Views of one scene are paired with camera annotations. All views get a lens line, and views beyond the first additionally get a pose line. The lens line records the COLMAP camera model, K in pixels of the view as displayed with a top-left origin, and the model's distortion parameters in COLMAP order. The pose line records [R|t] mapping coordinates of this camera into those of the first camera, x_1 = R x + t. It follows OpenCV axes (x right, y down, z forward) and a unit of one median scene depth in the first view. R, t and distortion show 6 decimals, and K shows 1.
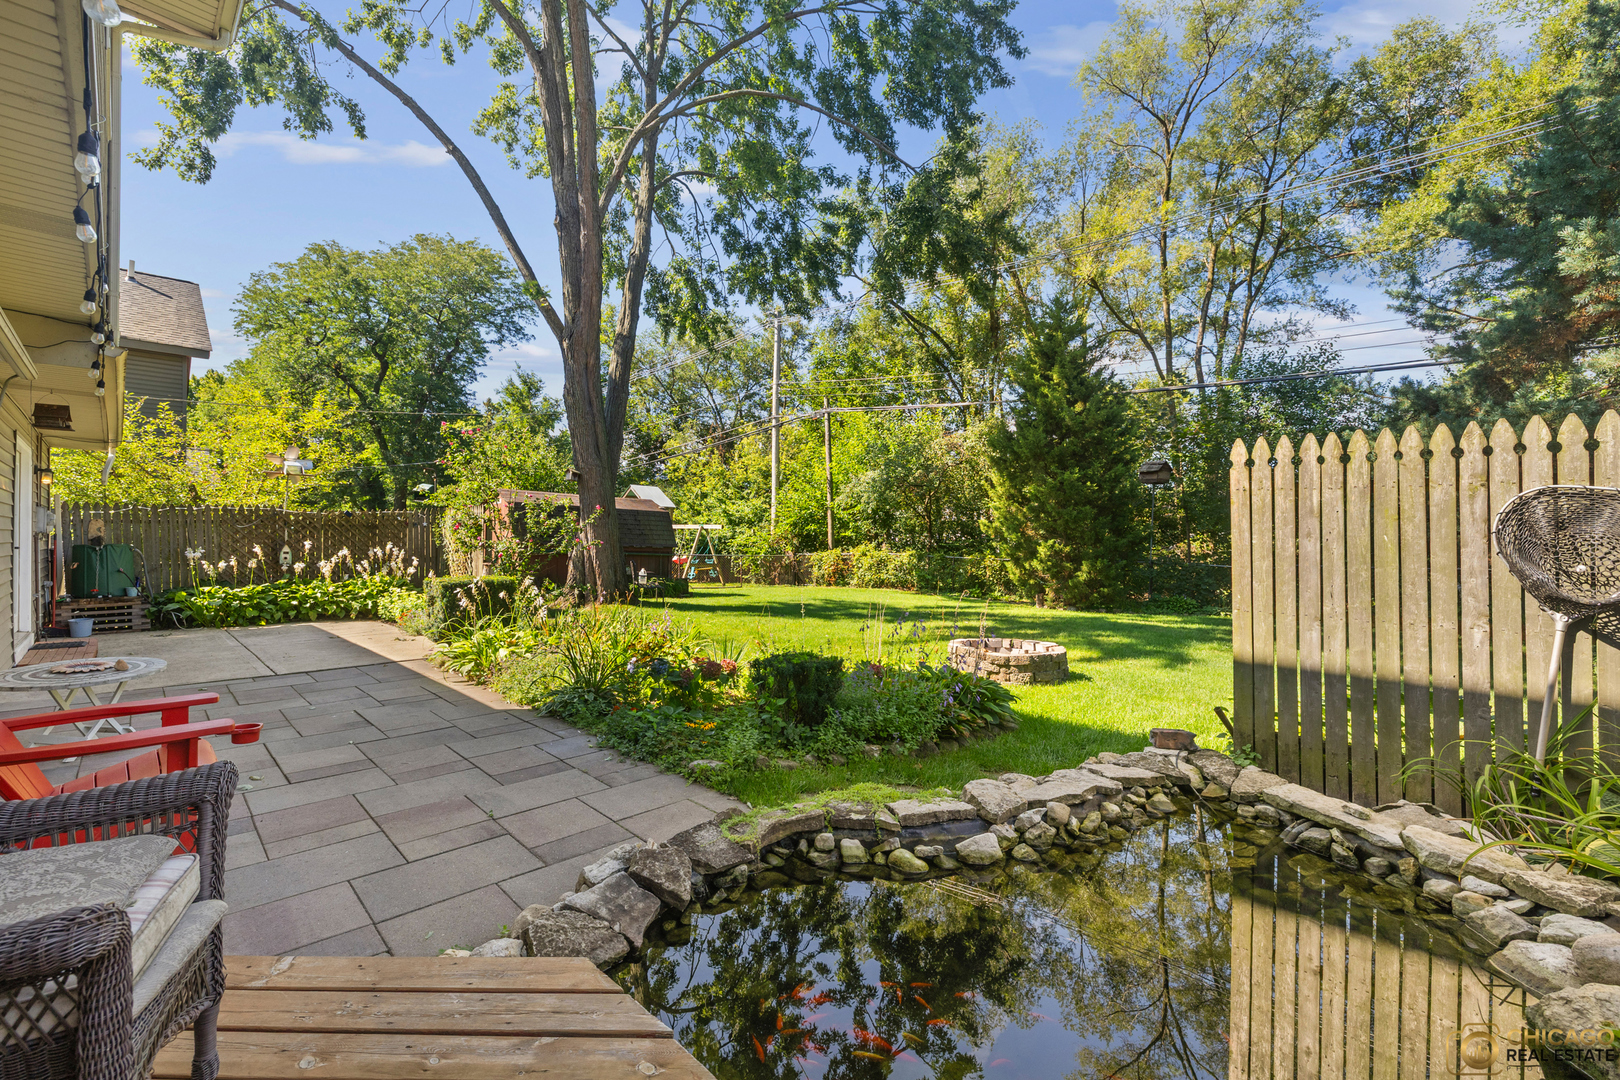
lens RADIAL K [[678.9, 0, 805.2], [0, 678.9, 538.0], [0, 0, 1]] dist [0.000867, 0.000031]
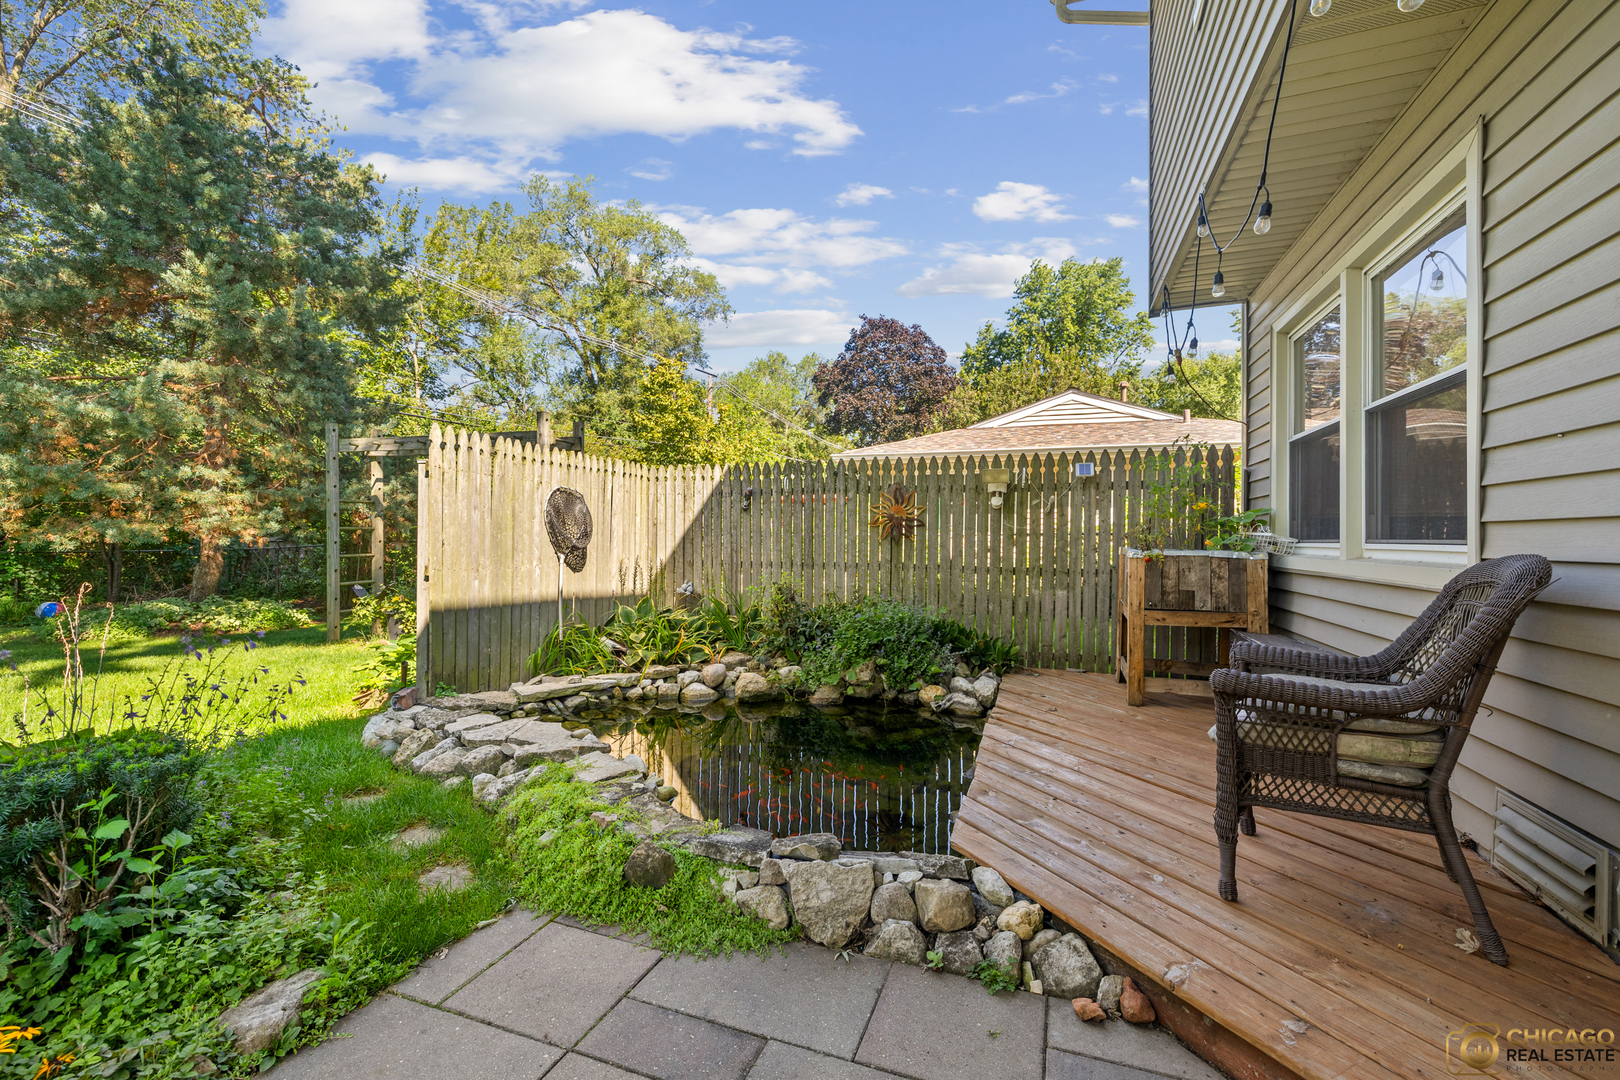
lens RADIAL K [[678.9, 0, 798.3], [0, 678.9, 538.3], [0, 0, 1]] dist [0.000867, 0.000031]
pose [[-0.413591, -0.012675, 0.910375, -0.766550], [-0.008066, 0.999915, 0.010257, 0.040158], [-0.910427, -0.003101, -0.413658, 1.024064]]
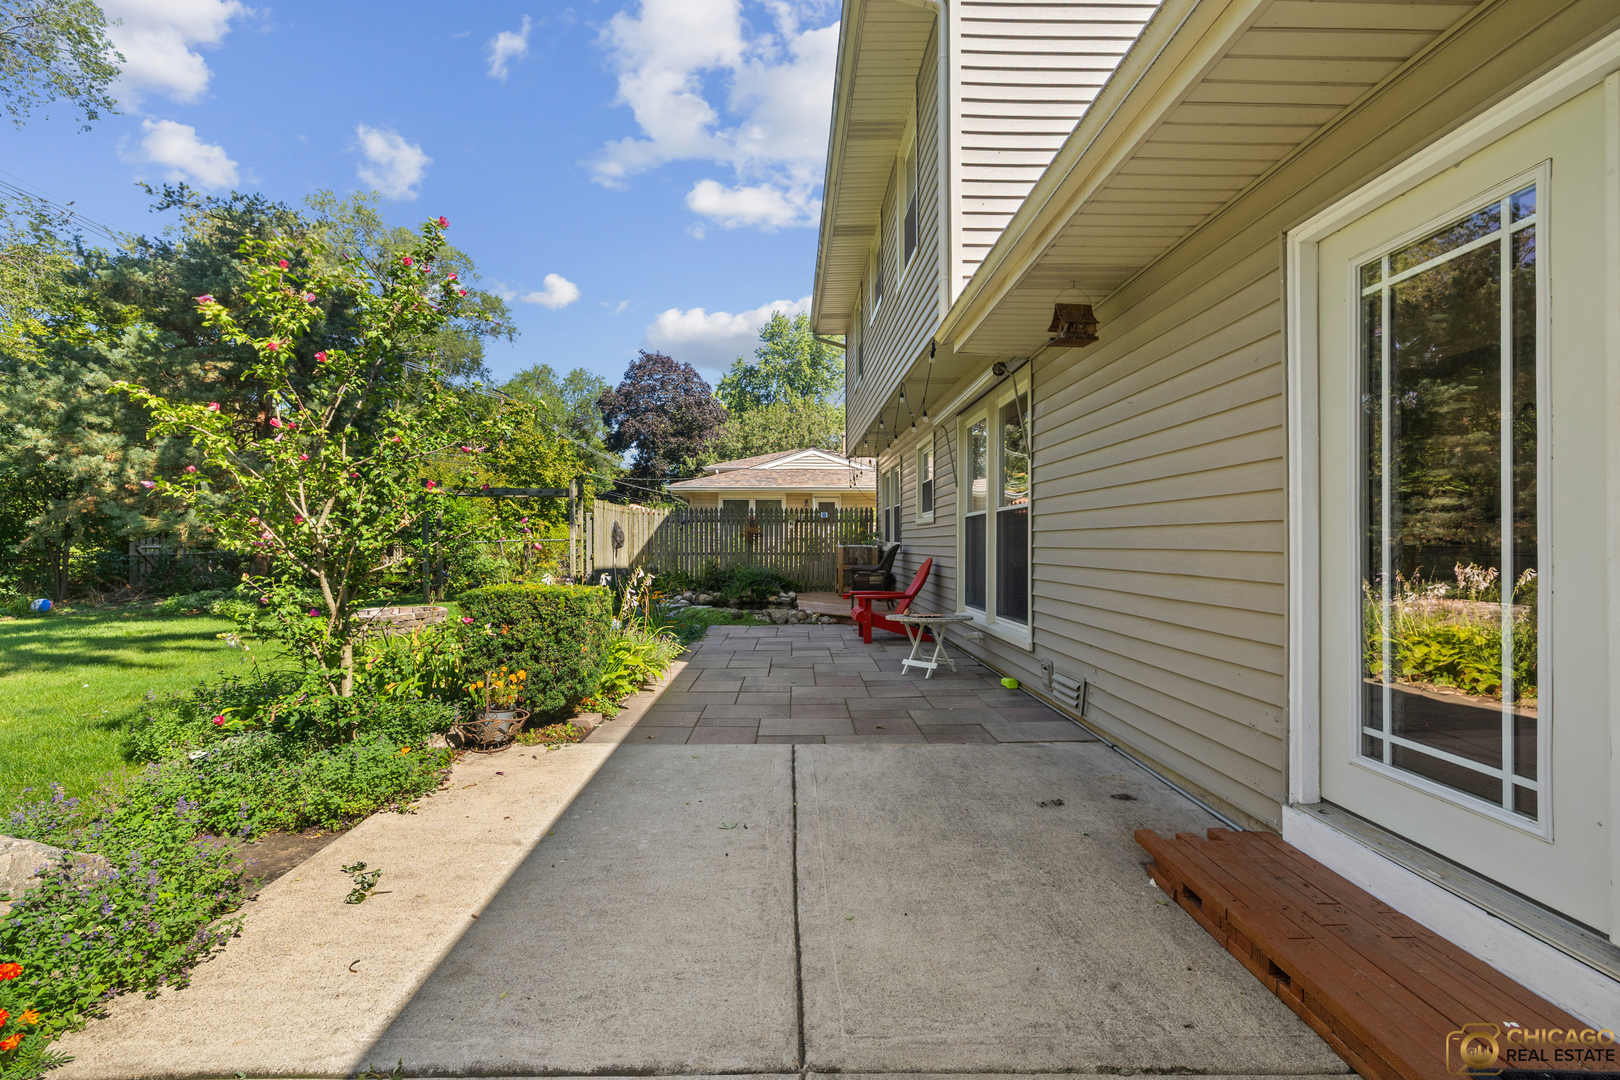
lens RADIAL K [[678.9, 0, 808.3], [0, 678.9, 538.9], [0, 0, 1]] dist [0.000867, 0.000031]
pose [[-0.727274, -0.006310, 0.686319, -2.245488], [-0.004103, 0.999980, 0.004846, 0.021196], [-0.686335, 0.000708, -0.727285, 2.695802]]
